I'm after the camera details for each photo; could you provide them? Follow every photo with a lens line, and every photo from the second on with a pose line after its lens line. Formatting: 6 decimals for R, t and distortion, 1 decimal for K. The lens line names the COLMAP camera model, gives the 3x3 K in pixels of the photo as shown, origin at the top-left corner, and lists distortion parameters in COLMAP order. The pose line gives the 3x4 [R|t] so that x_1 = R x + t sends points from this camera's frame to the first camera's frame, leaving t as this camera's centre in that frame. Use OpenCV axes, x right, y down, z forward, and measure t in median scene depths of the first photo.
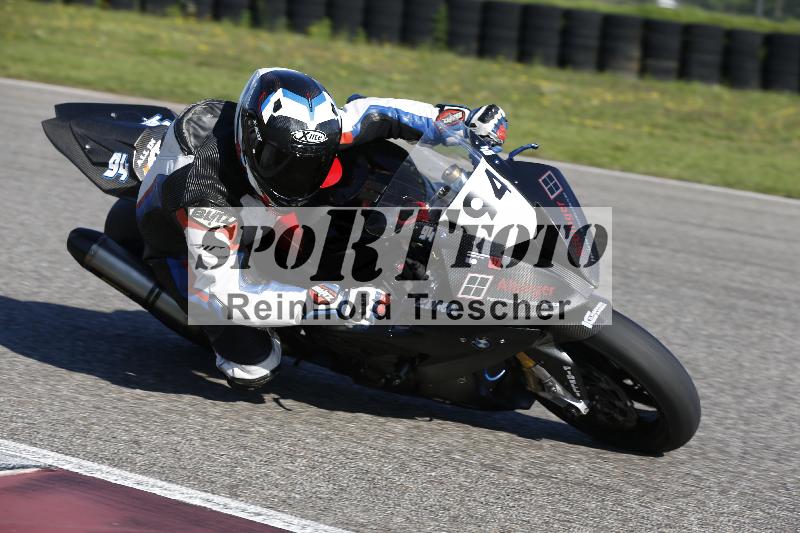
lens RADIAL K [[2984.8, 0, 400.0], [0, 2984.8, 266.5], [0, 0, 1]] dist [-0.180769, 0.392335]
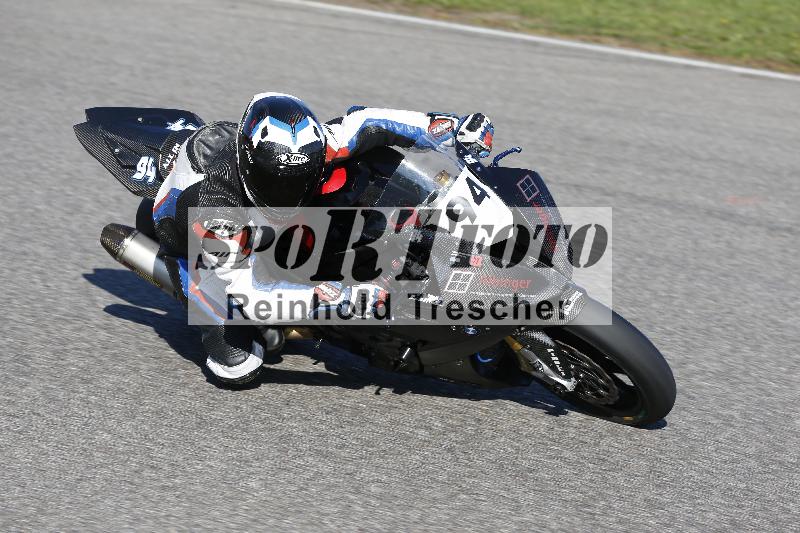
lens RADIAL K [[4686.5, 0, 400.0], [0, 4686.5, 266.5], [0, 0, 1]] dist [0.509982, 5.766953]
pose [[0.998098, -0.025066, -0.056323, 0.099628], [0.027157, 0.998958, 0.036676, -0.062914], [0.055345, -0.038136, 0.997739, -0.748820]]
